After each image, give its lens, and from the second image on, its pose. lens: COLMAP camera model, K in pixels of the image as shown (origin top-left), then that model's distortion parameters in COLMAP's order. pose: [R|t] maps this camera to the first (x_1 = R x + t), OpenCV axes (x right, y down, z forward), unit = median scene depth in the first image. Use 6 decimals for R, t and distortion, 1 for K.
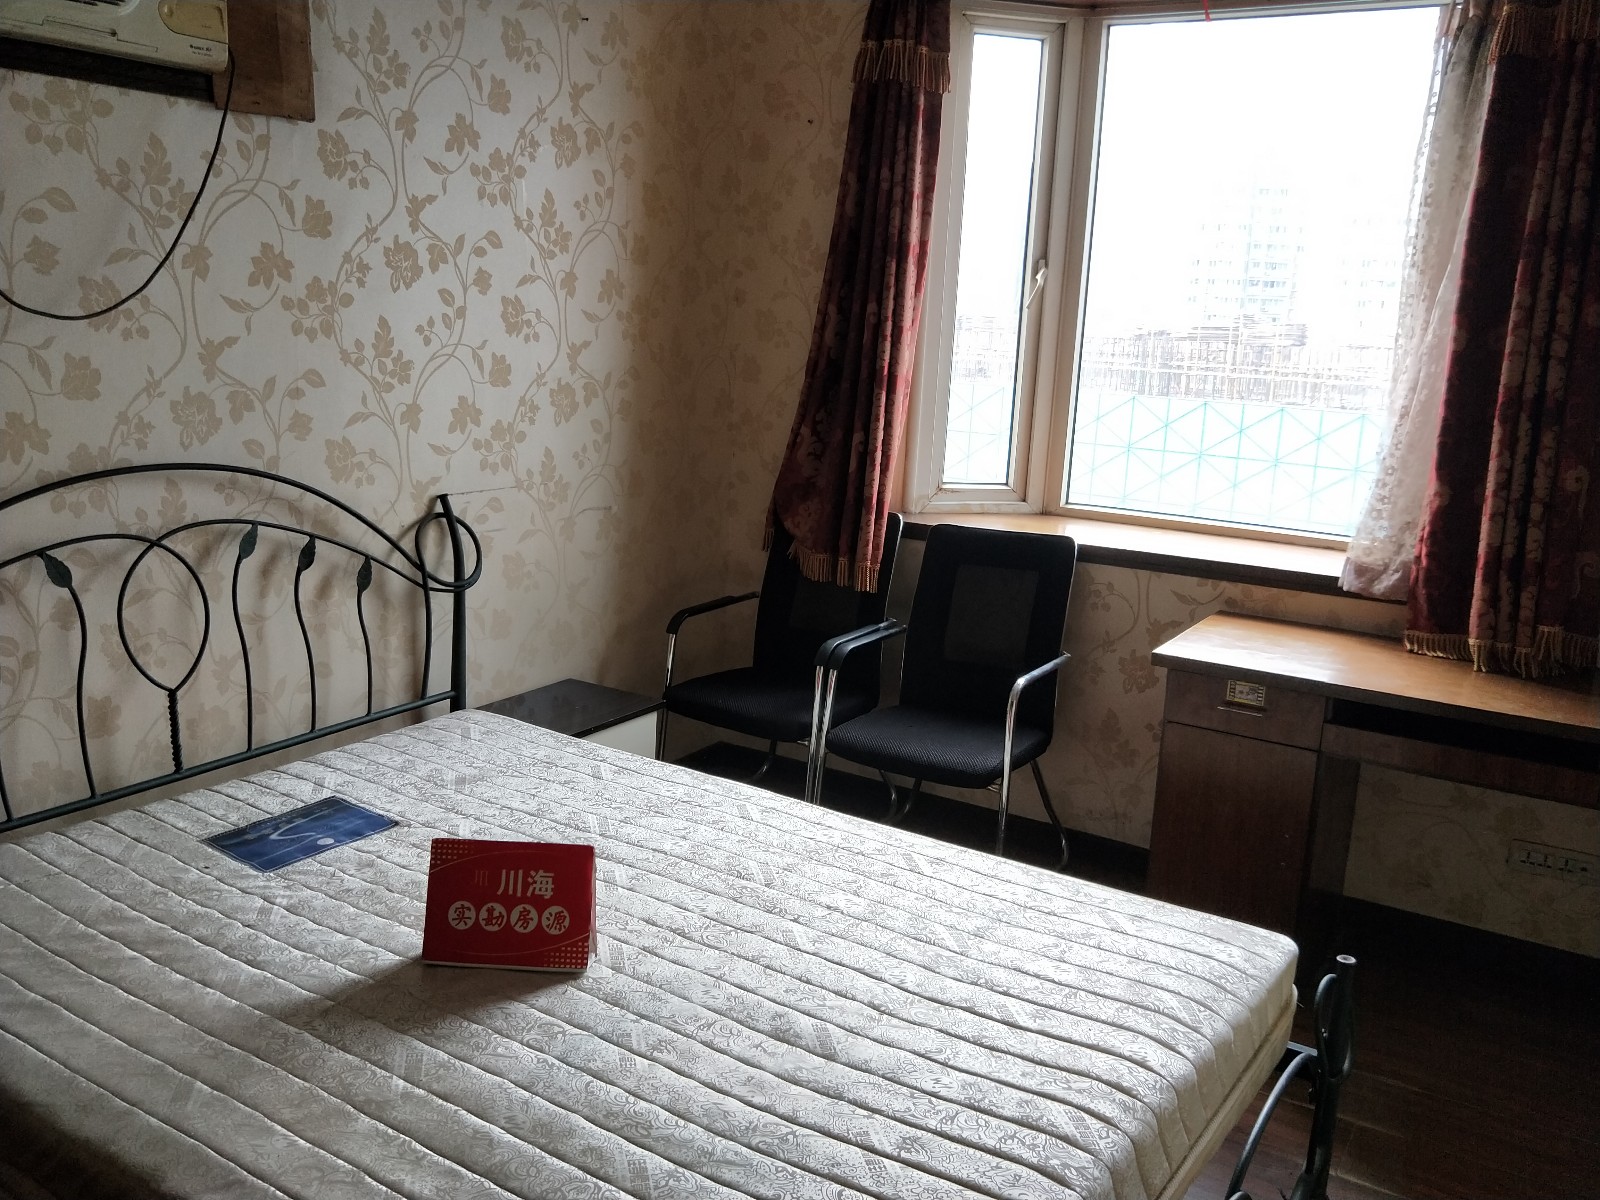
lens RADIAL K [[1337.7, 0, 747.5], [0, 1337.7, 605.4], [0, 0, 1]] dist [-0.006991, -0.047893]
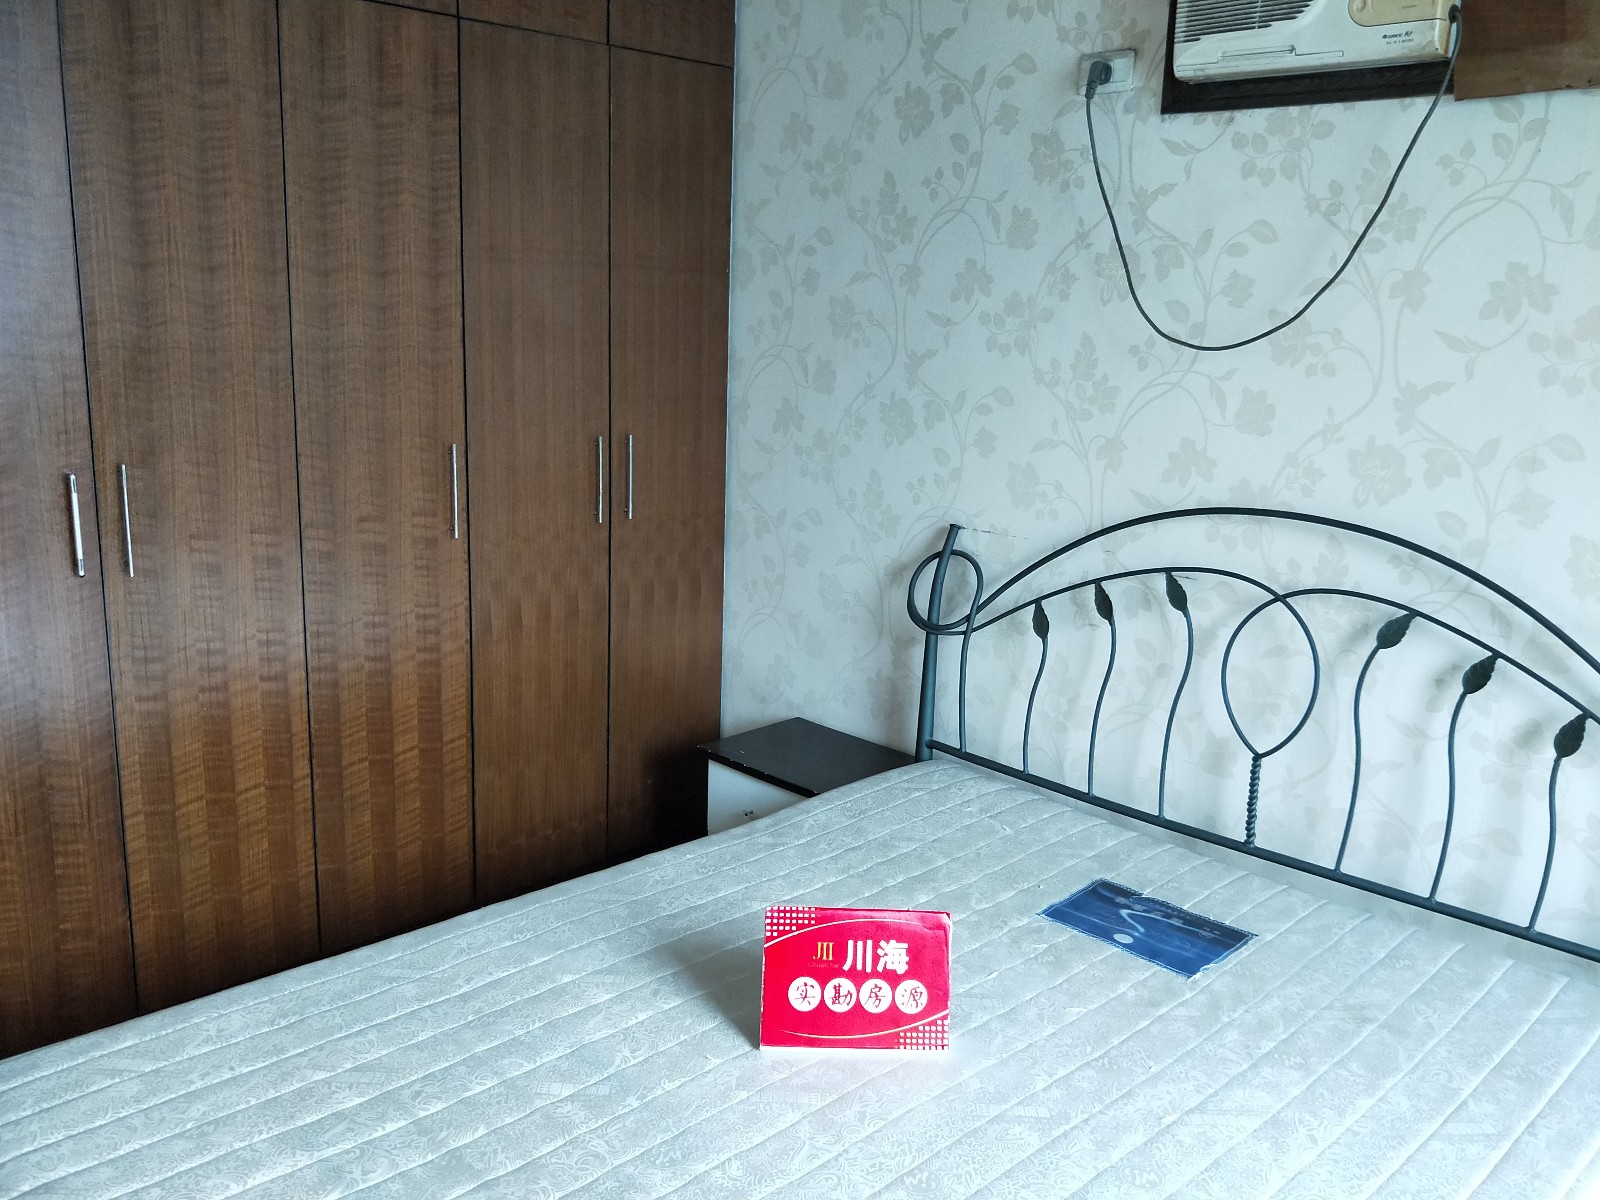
lens RADIAL K [[1401.3, 0, 800.0], [0, 1401.3, 600.0], [0, 0, 1]] dist [-0.014043, -0.011150]
pose [[-0.215907, 0.154633, -0.964092, 0.597819], [-0.250185, 0.945657, 0.207705, -0.175077], [0.943818, 0.286046, -0.165487, 0.918455]]
